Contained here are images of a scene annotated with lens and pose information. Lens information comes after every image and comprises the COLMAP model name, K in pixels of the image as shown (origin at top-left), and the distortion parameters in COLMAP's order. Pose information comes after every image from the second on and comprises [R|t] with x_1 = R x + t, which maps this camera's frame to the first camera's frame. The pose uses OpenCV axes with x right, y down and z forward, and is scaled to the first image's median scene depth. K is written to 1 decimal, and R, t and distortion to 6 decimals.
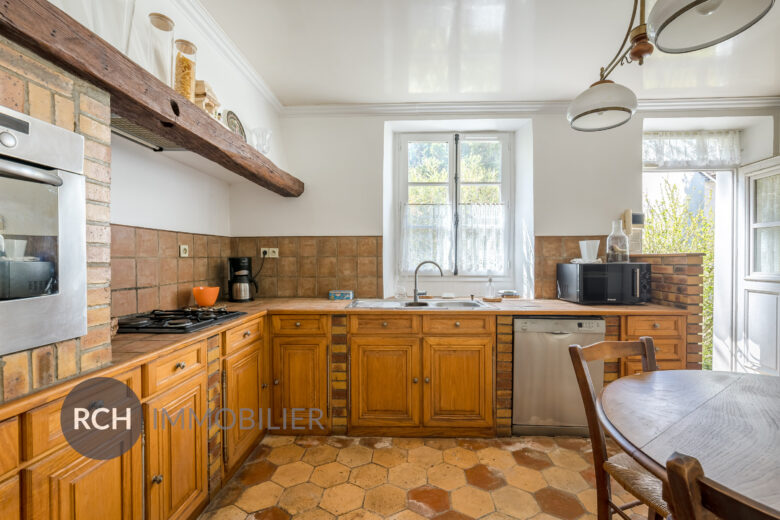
lens RADIAL K [[351.6, 0, 390.0], [0, 351.6, 260.0], [0, 0, 1]] dist [0.000233, -0.000081]
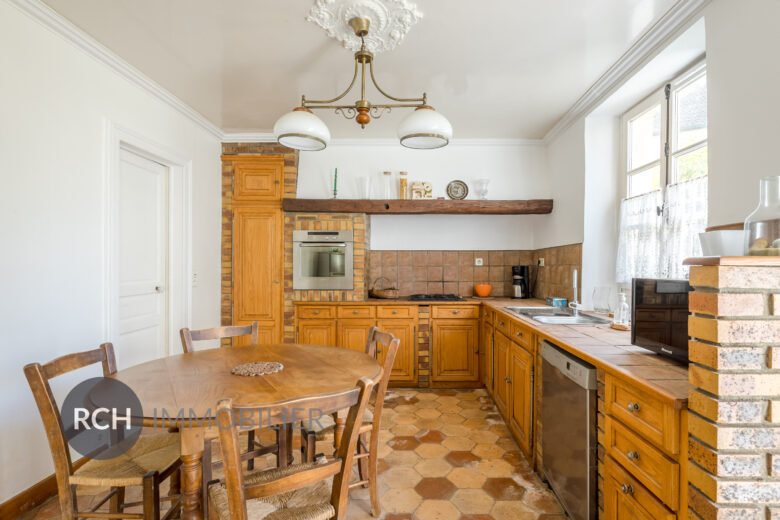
lens RADIAL K [[377.5, 0, 390.0], [0, 377.5, 260.0], [0, 0, 1]] dist [-0.000008, 0.000069]
pose [[-0.016234, -0.014709, -0.999760, 1.181709], [-0.004951, 0.999881, -0.014631, -0.007520], [0.999856, 0.004712, -0.016305, 0.610819]]
